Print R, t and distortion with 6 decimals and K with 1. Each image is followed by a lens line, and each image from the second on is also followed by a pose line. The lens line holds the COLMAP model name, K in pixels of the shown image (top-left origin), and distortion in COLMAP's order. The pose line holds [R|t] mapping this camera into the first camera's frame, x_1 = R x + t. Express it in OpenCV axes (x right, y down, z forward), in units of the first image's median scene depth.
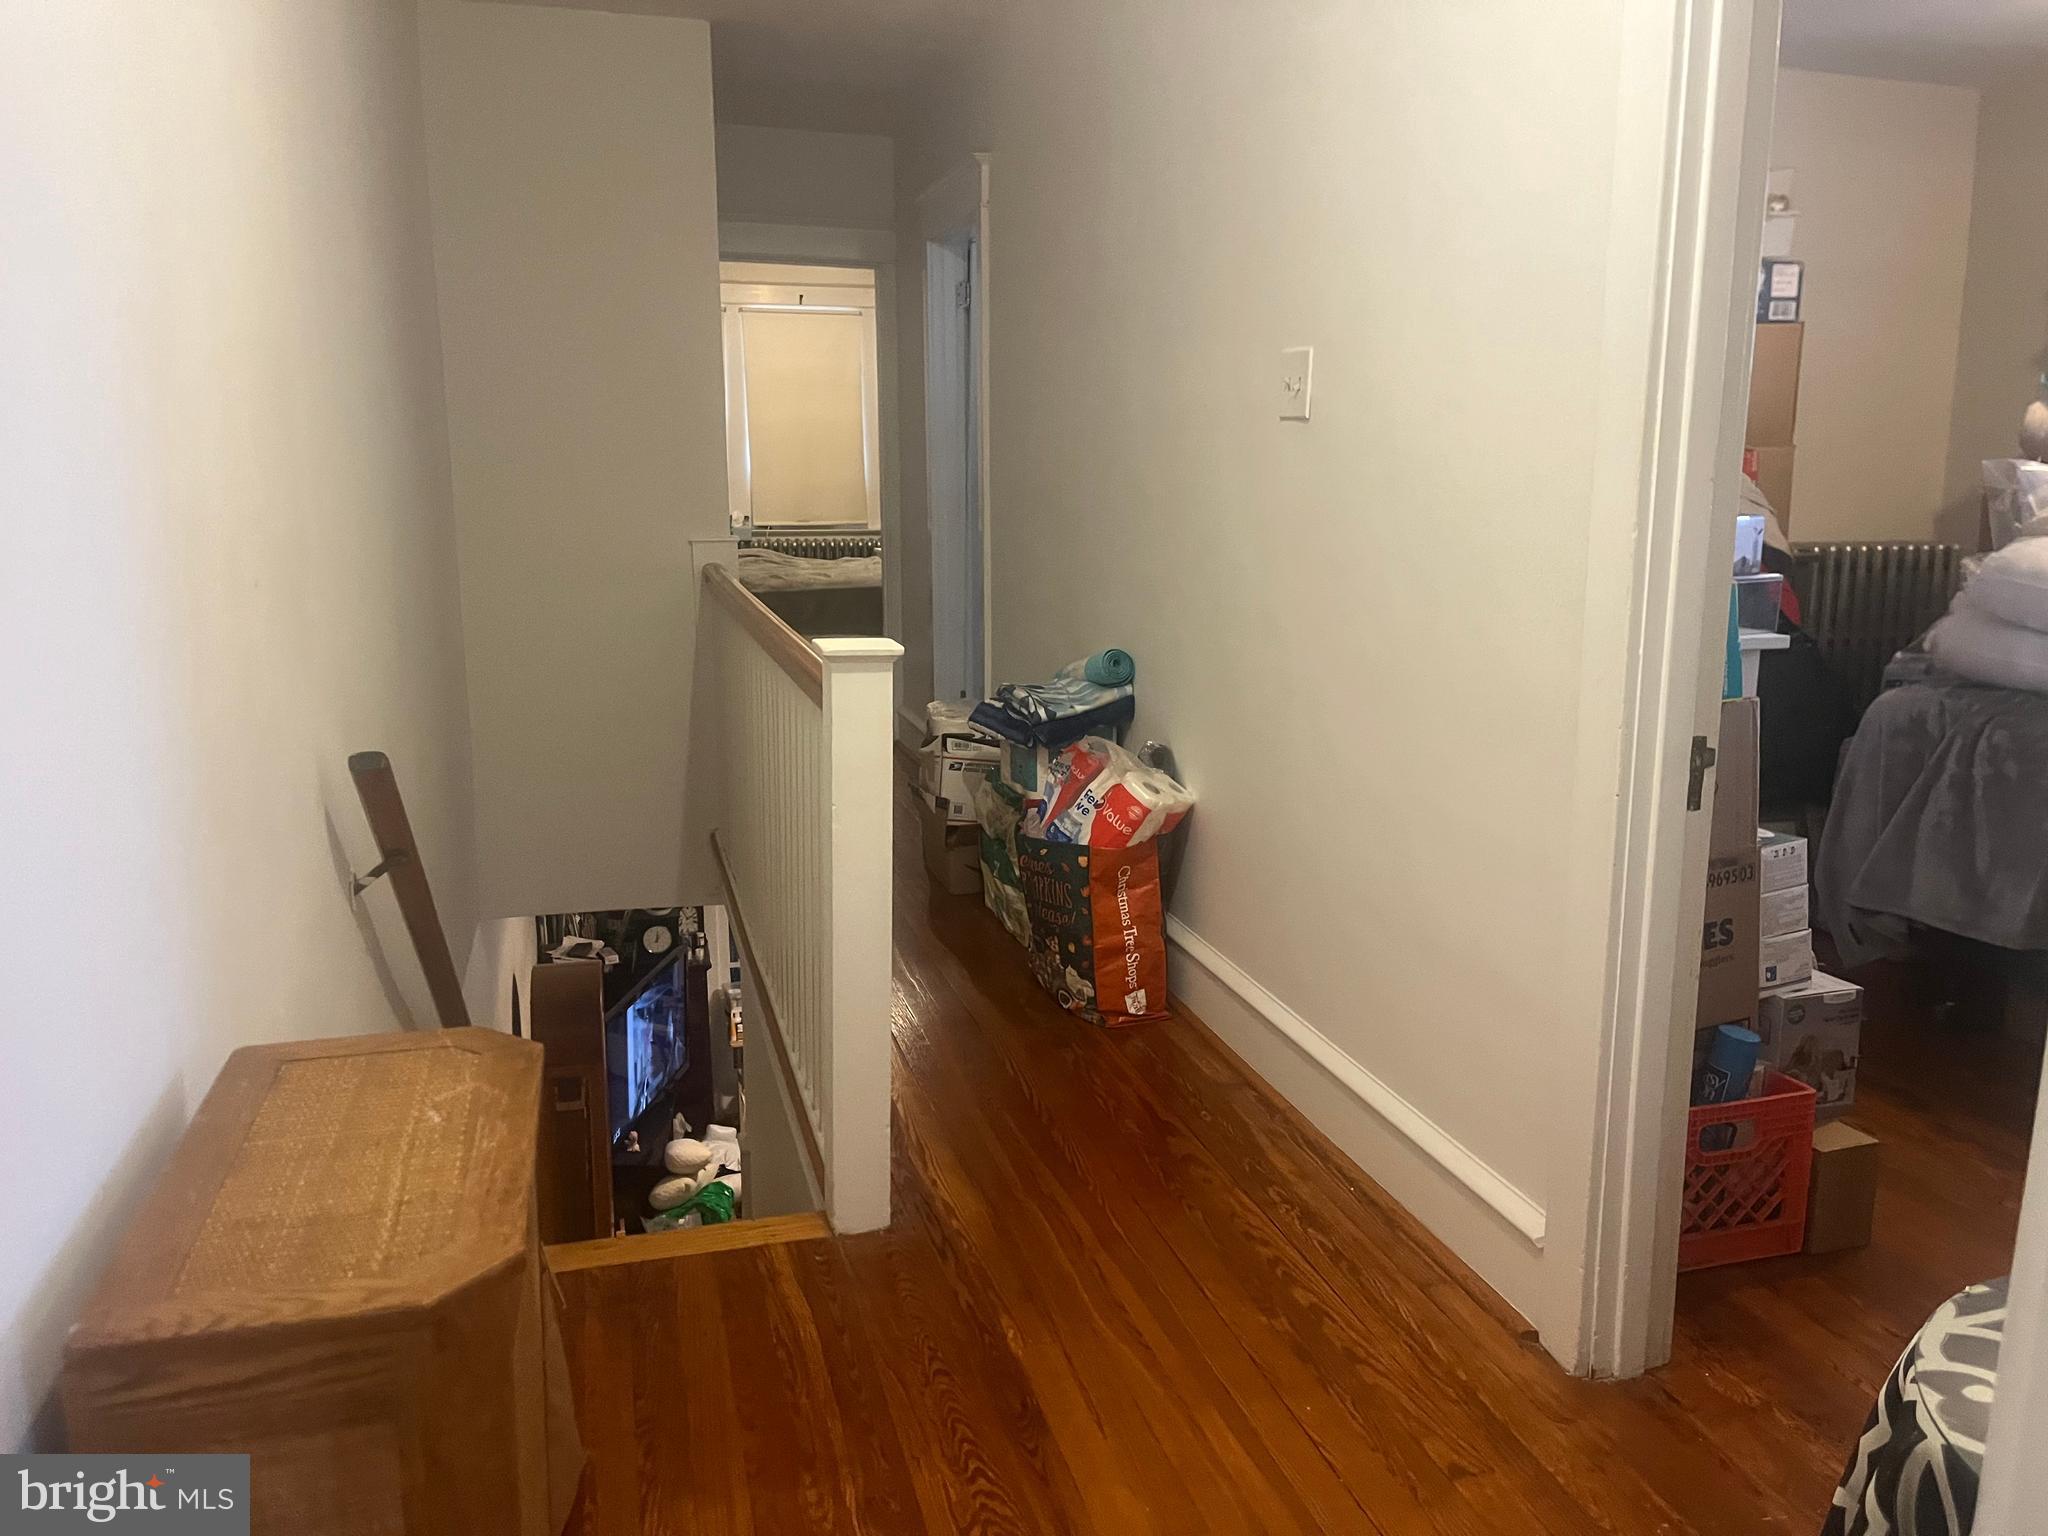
lens RADIAL K [[1557.0, 0, 1028.1], [0, 1557.0, 759.5], [0, 0, 1]] dist [0.066923, -0.096710]
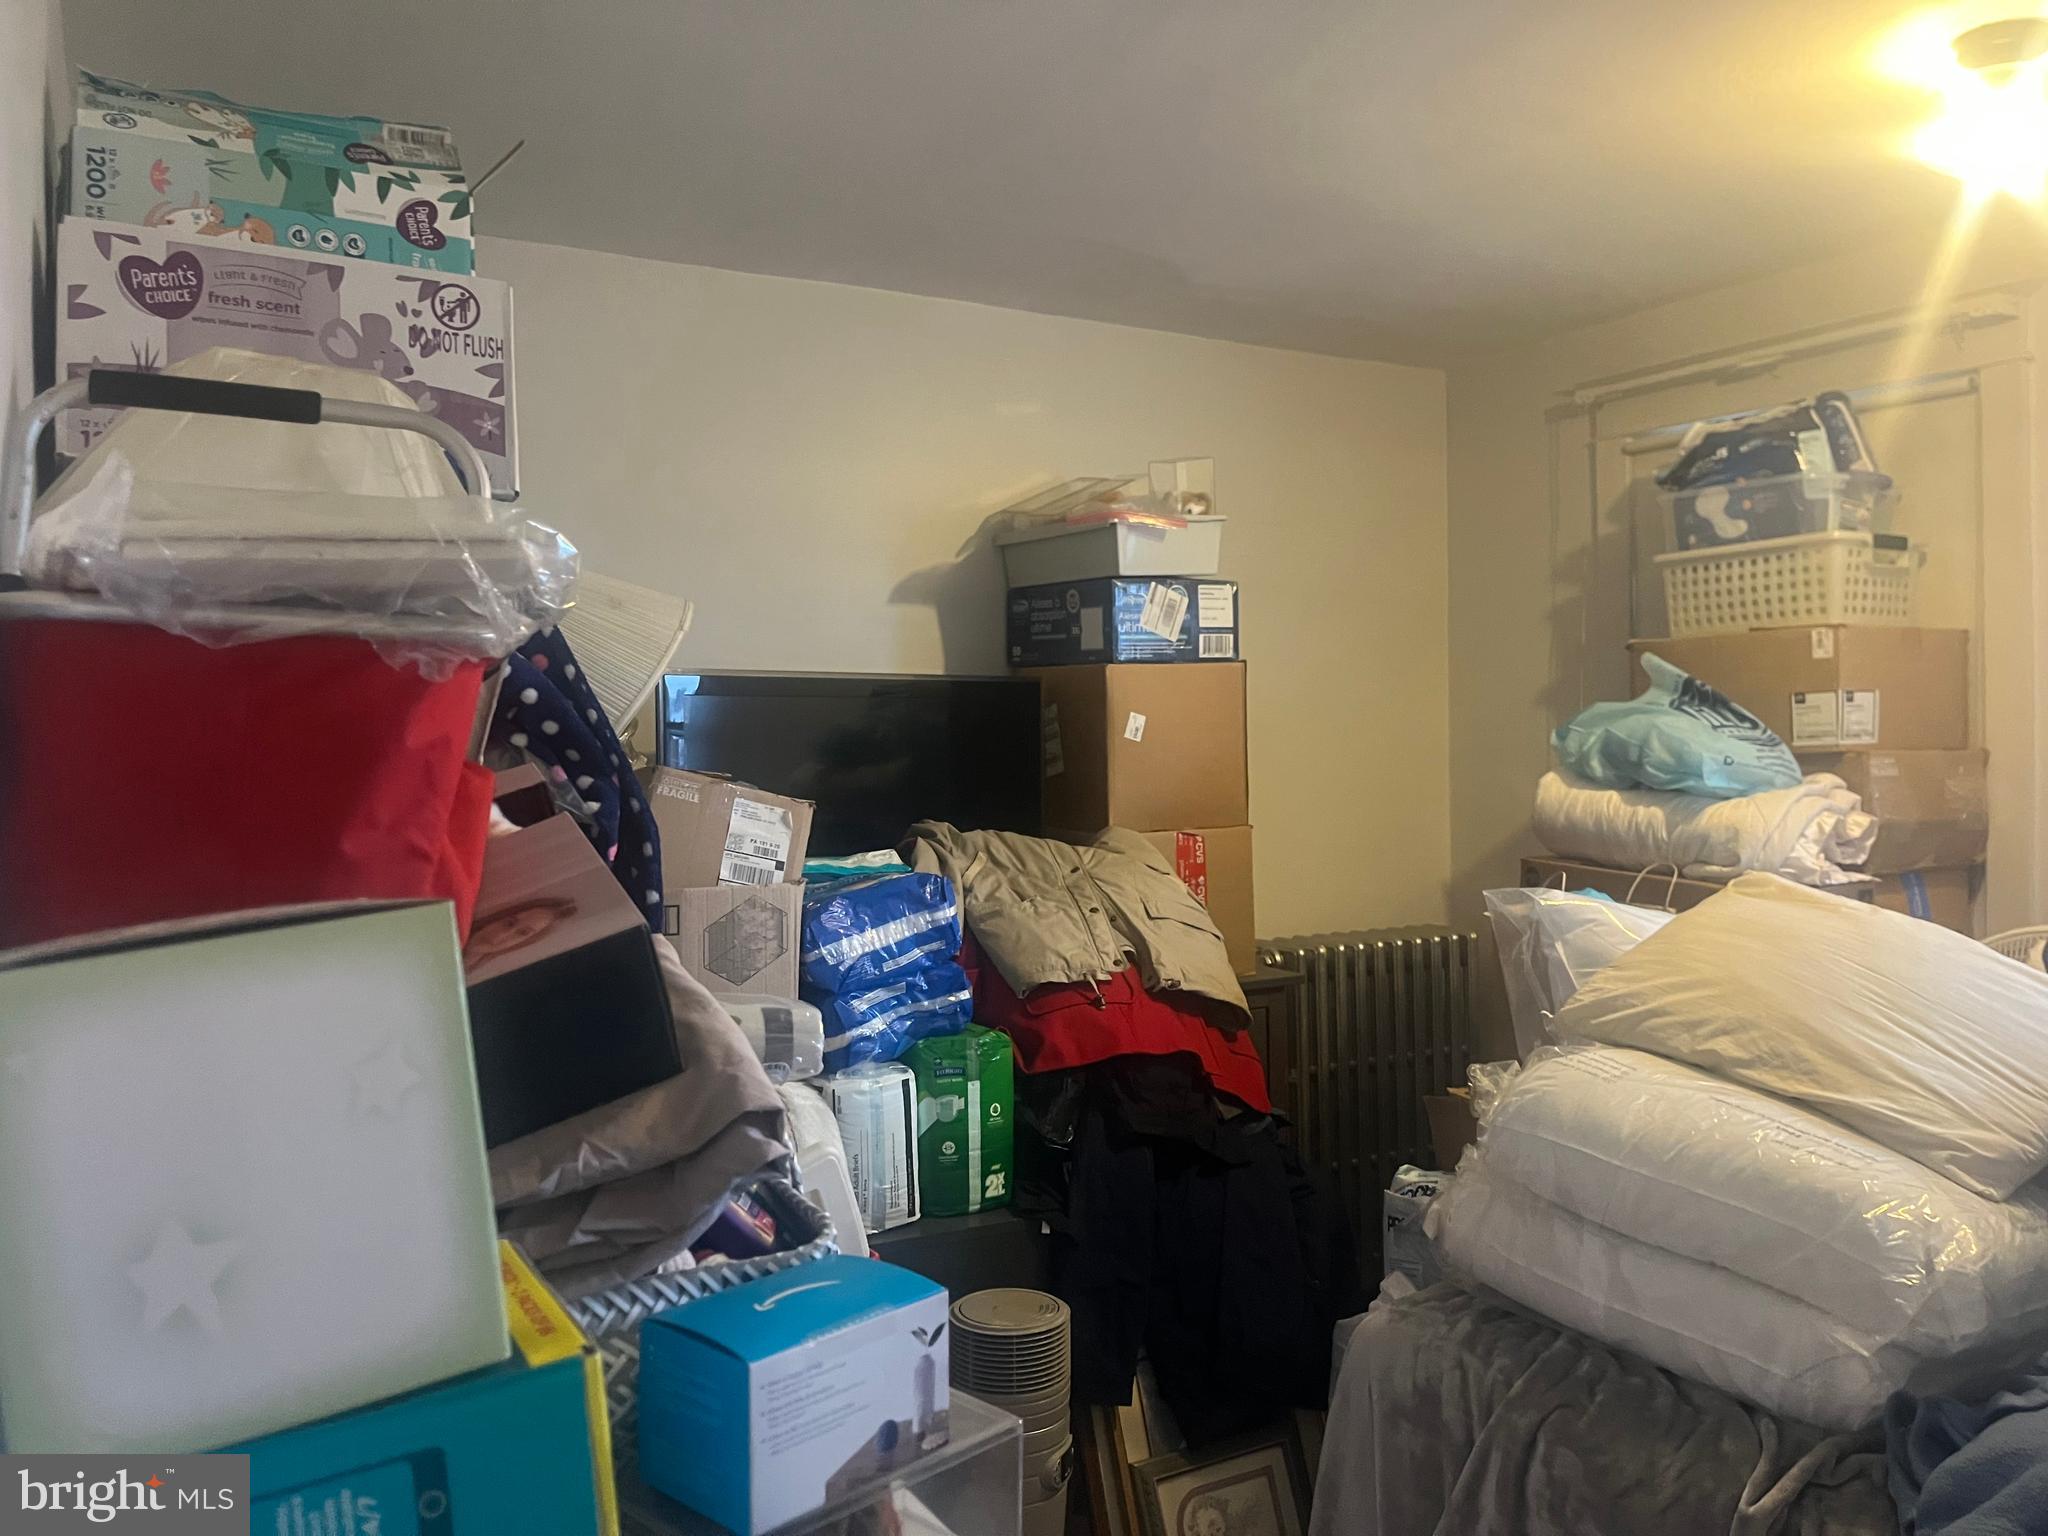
lens RADIAL K [[1557.0, 0, 1014.8], [0, 1557.0, 755.1], [0, 0, 1]] dist [0.066923, -0.096710]
pose [[0.972499, -0.016706, 0.232309, 0.225081], [0.057422, 0.983833, -0.169631, -0.121234], [-0.225720, 0.178306, 0.957736, 0.347958]]
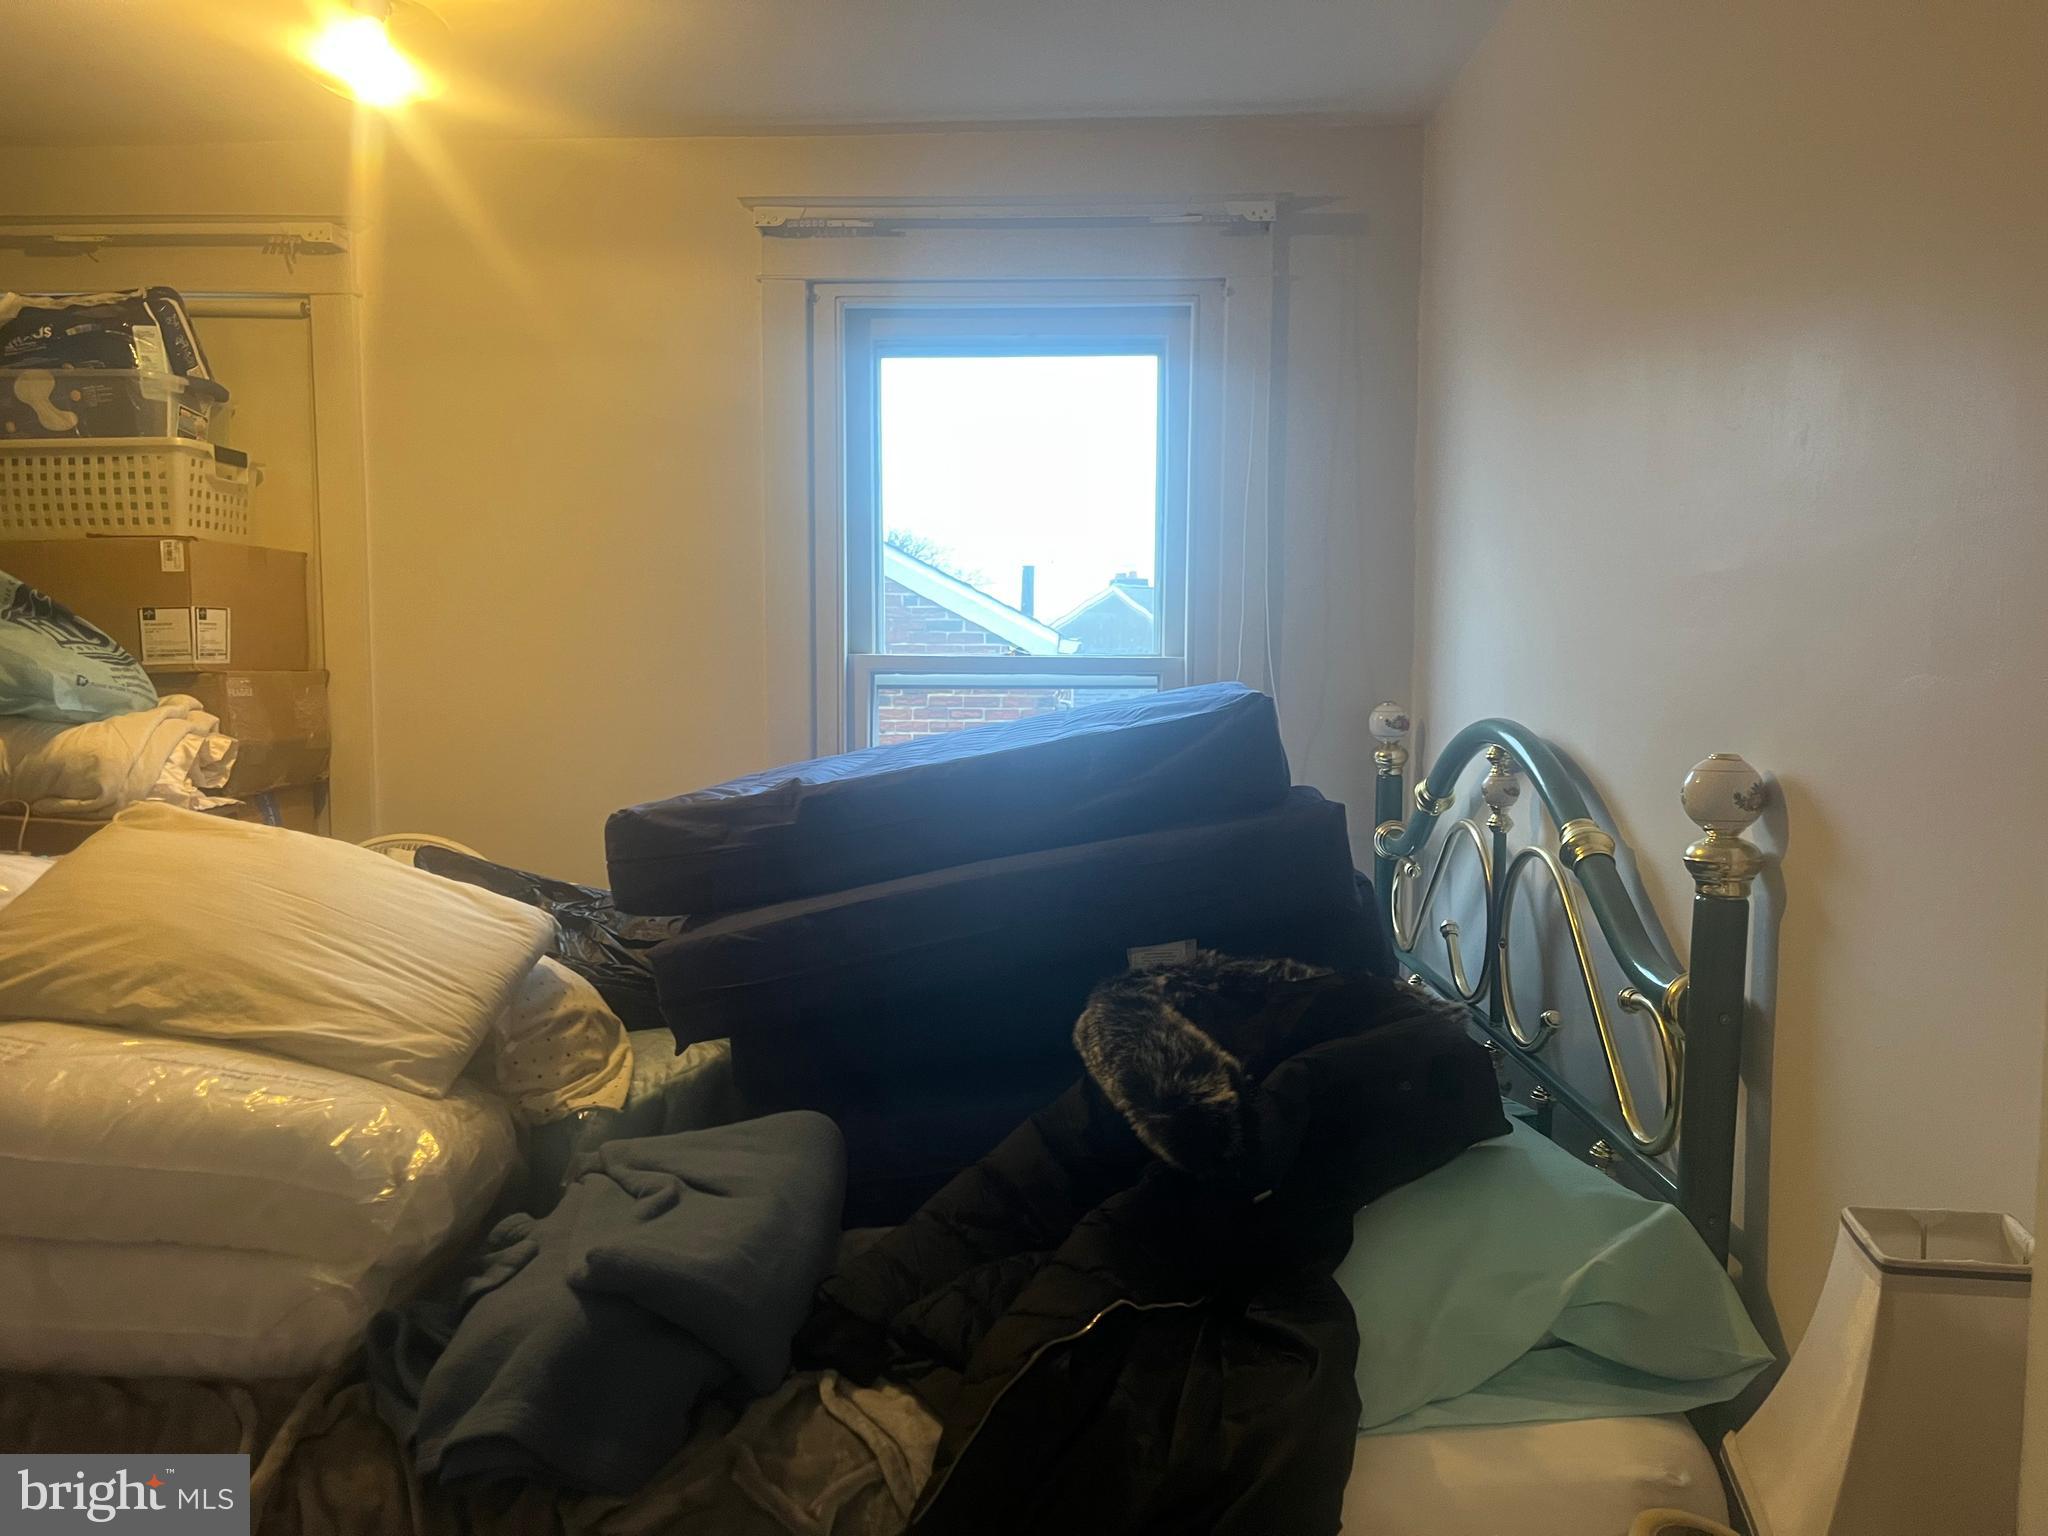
lens RADIAL K [[1557.0, 0, 1021.2], [0, 1557.0, 759.2], [0, 0, 1]] dist [0.066923, -0.096710]
pose [[0.310119, -0.065894, 0.948411, 0.219807], [0.178530, 0.983884, 0.009982, -0.126789], [-0.933784, 0.166225, 0.316885, 0.393447]]
